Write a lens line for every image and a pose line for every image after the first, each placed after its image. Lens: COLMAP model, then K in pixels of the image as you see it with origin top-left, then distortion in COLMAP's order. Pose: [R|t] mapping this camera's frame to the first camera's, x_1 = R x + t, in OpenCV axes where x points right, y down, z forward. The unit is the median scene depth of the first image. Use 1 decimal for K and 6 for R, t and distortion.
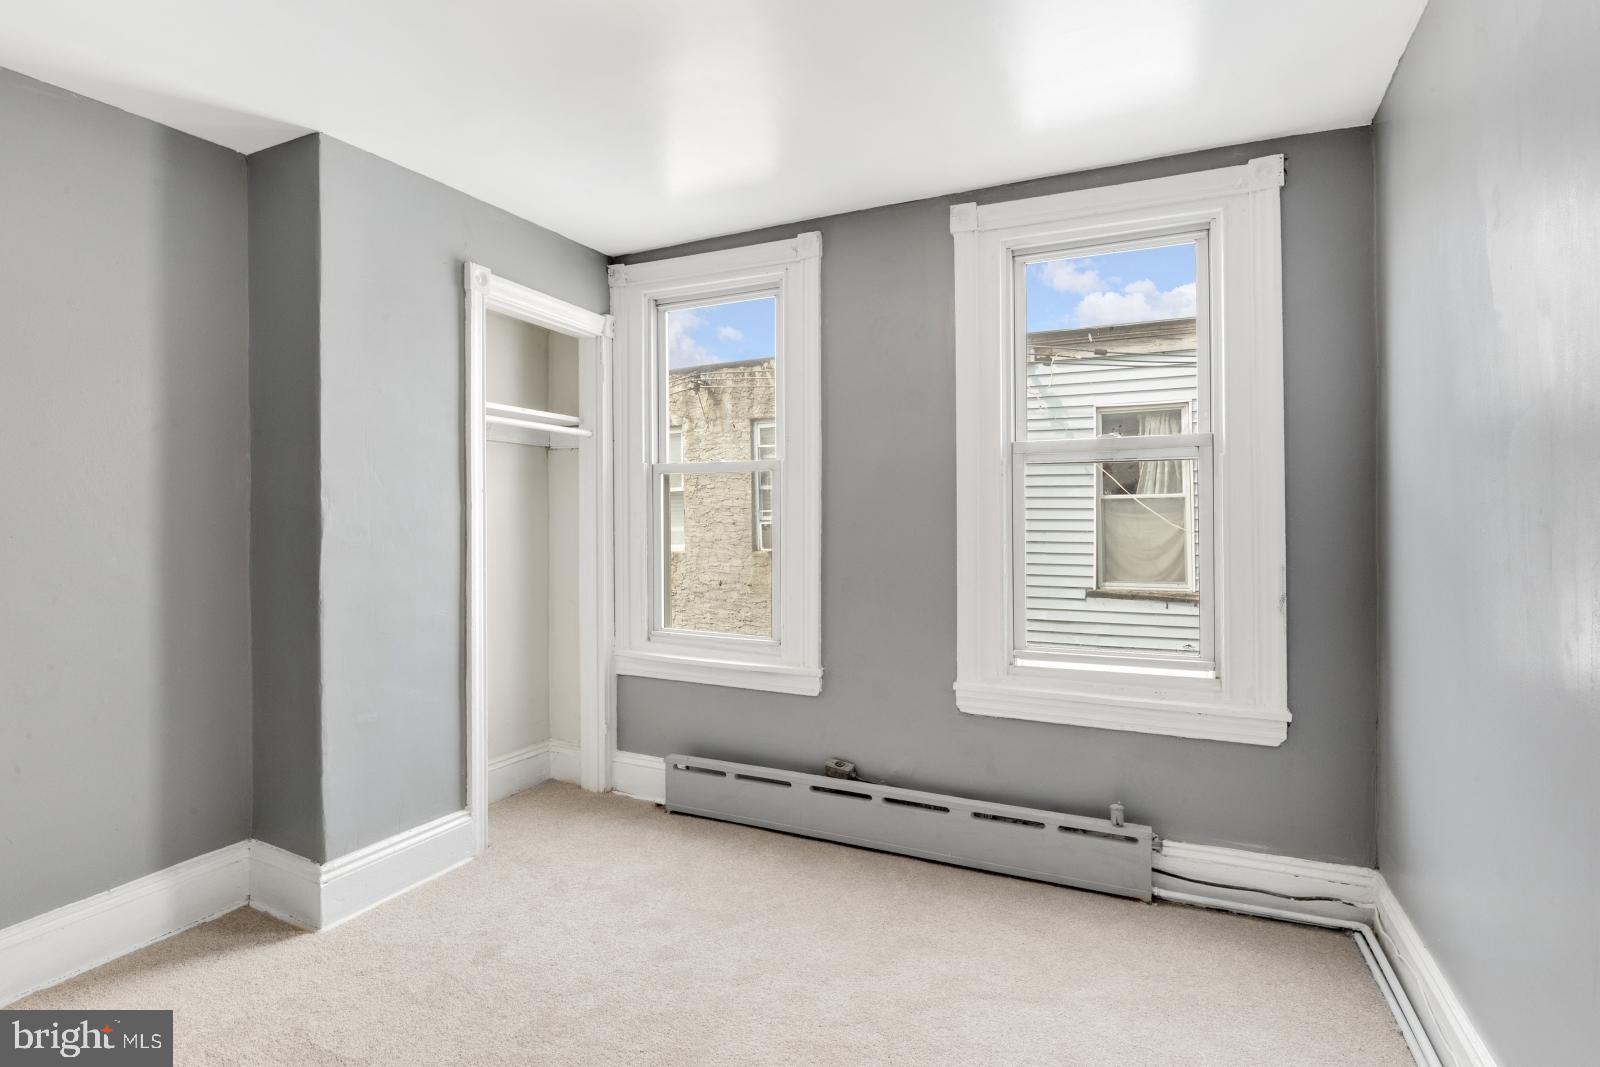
lens RADIAL K [[783.7, 0, 800.0], [0, 783.7, 533.5], [0, 0, 1]] dist [-0.016036, -0.000001]
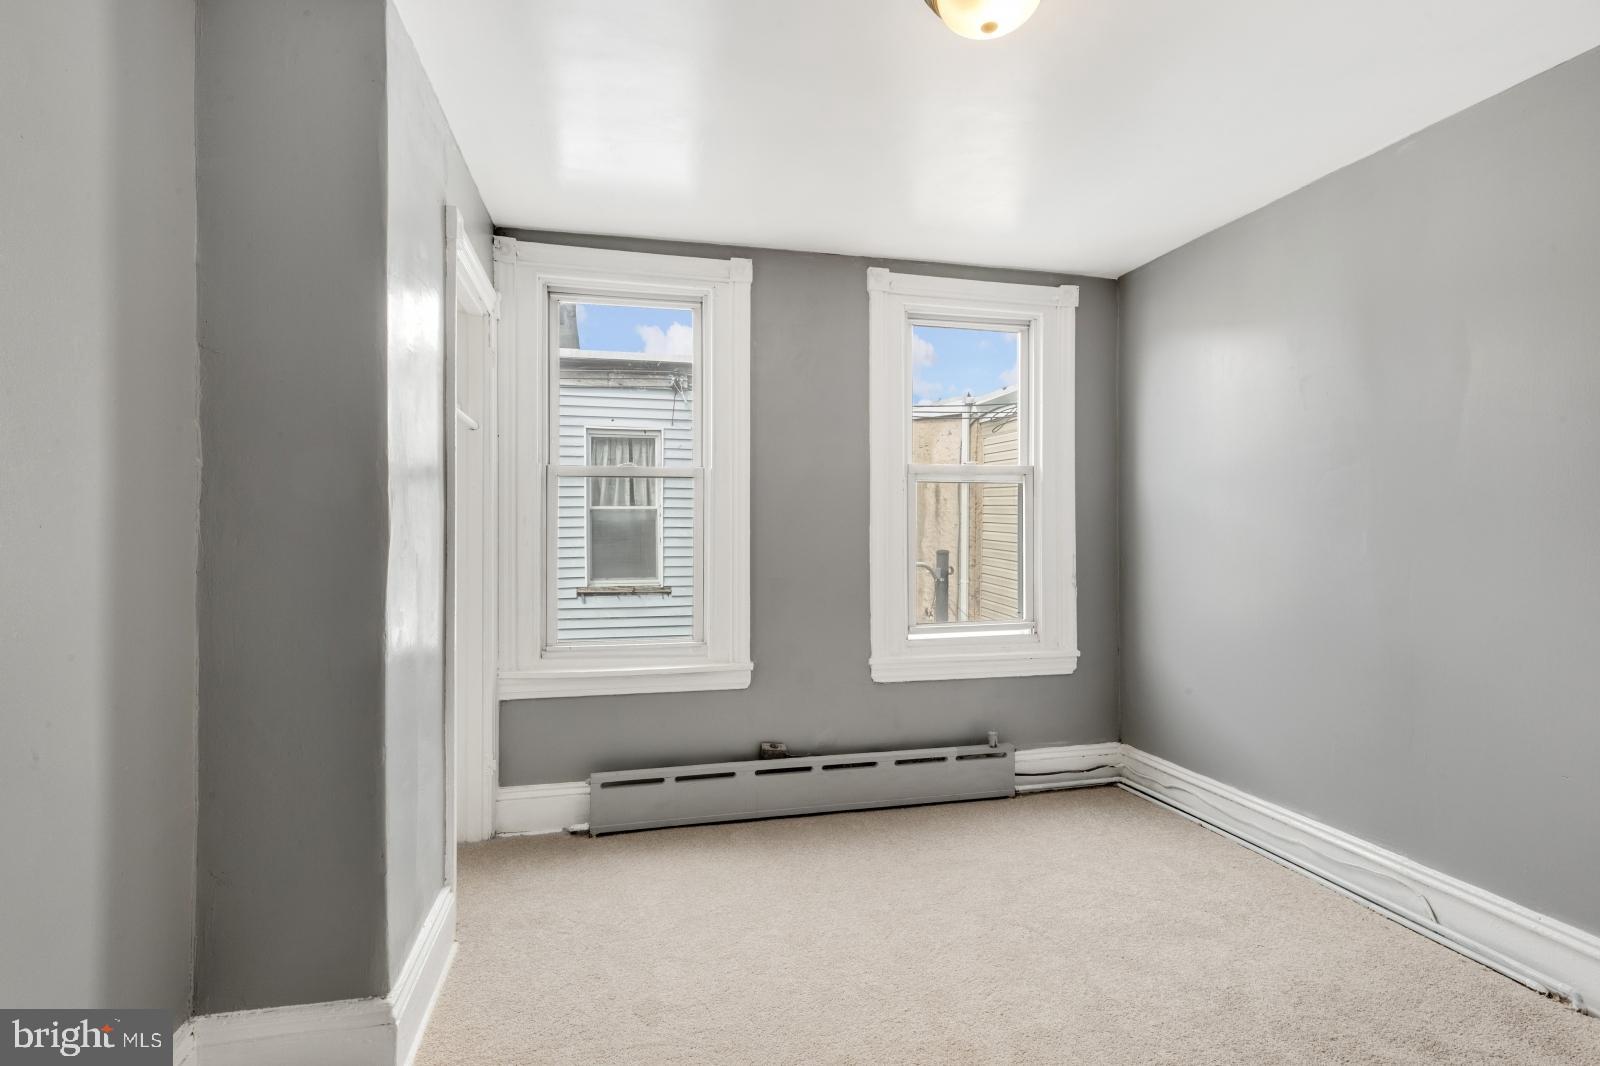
lens RADIAL K [[733.3, 0, 794.6], [0, 733.3, 537.2], [0, 0, 1]] dist [0.009120, -0.000209]
pose [[0.784941, -0.008753, 0.619508, -0.599768], [0.013114, 0.999911, -0.002488, 0.002684], [-0.619431, 0.010077, 0.784986, 0.175792]]
